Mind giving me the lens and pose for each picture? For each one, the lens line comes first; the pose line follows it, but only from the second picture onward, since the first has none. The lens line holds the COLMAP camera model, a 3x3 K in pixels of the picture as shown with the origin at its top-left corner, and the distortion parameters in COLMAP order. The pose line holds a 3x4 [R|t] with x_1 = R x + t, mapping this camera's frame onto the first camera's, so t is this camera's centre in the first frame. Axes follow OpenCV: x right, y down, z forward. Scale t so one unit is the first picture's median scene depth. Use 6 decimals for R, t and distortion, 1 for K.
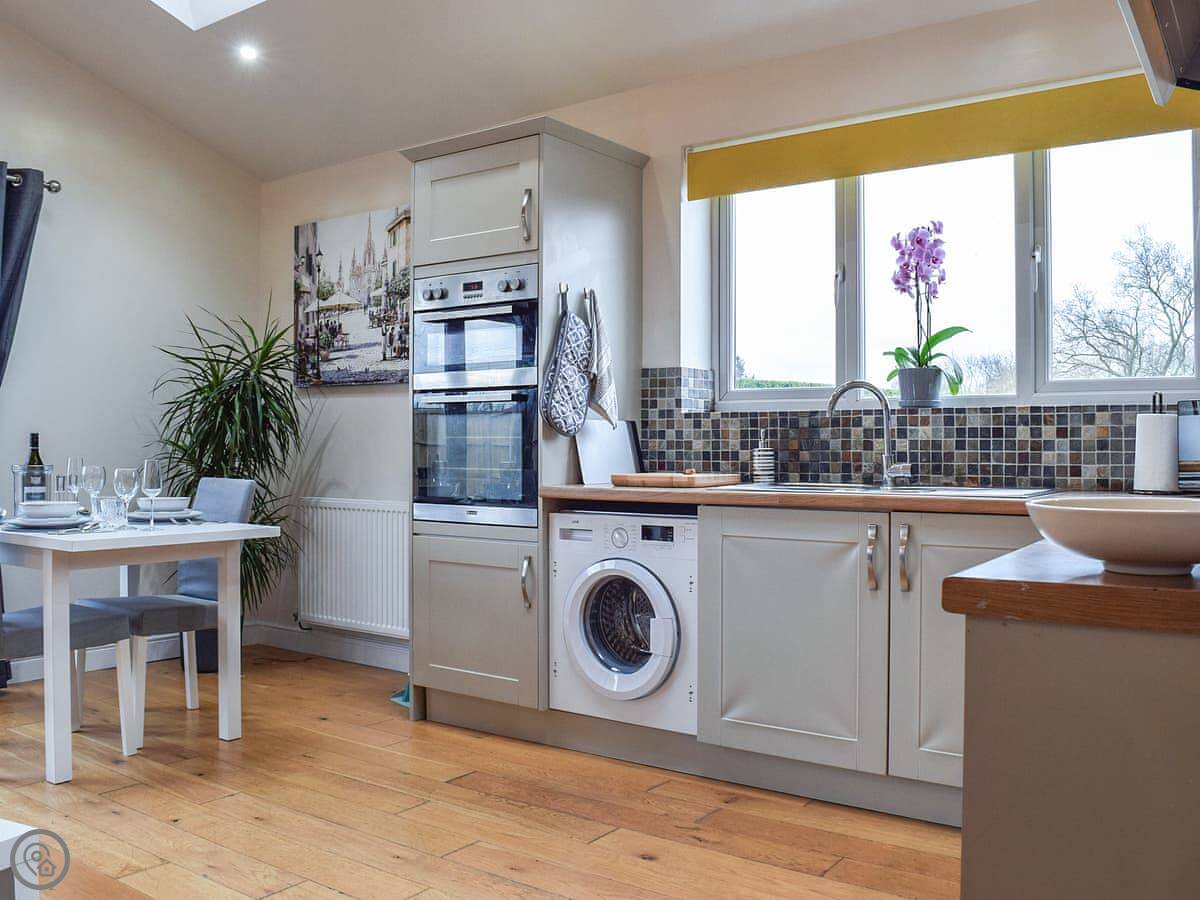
lens RADIAL K [[1035.4, 0, 601.7], [0, 1035.4, 475.2], [0, 0, 1]] dist [-0.090144, 0.004261]
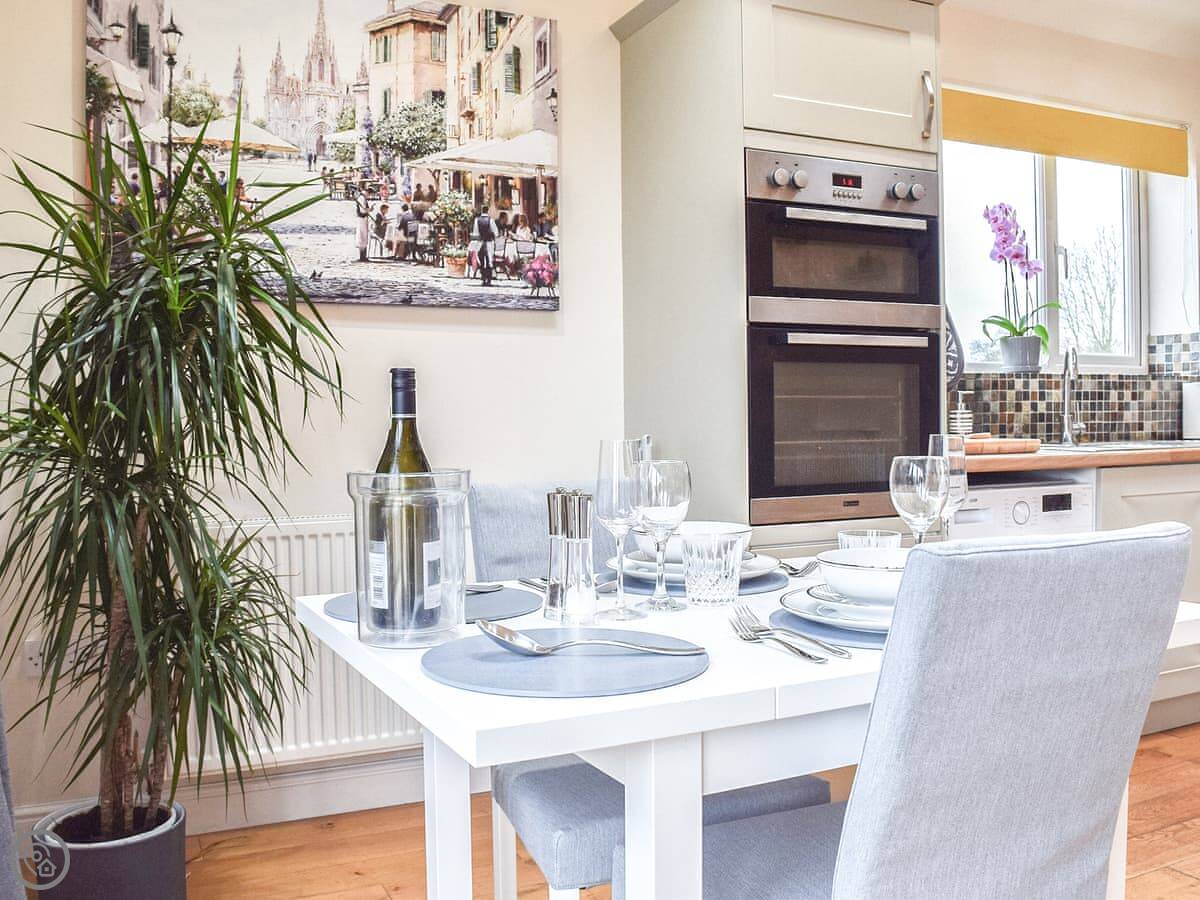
lens RADIAL K [[1051.0, 0, 562.8], [0, 1051.0, 475.3], [0, 0, 1]] dist [-0.112909, 0.063296]
pose [[0.513921, -0.054720, 0.856090, -0.652286], [0.039469, 0.998415, 0.040123, -0.014754], [-0.856929, 0.013169, 0.515266, 0.627716]]
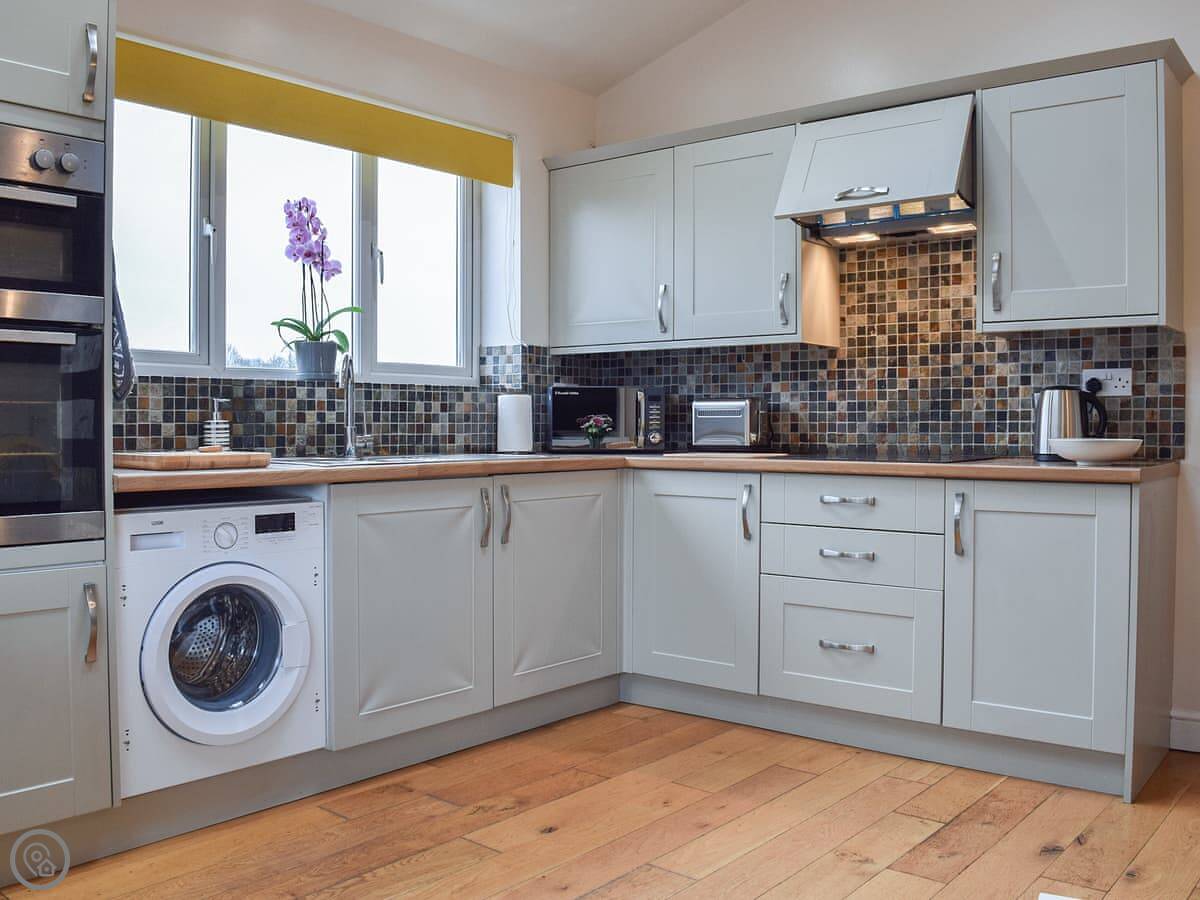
lens RADIAL K [[1051.0, 0, 562.8], [0, 1051.0, 475.3], [0, 0, 1]] dist [-0.112909, 0.063296]
pose [[0.116796, -0.048430, 0.991974, -0.510647], [0.025857, 0.998620, 0.045710, -0.009581], [-0.992819, 0.020311, 0.117887, 0.467281]]
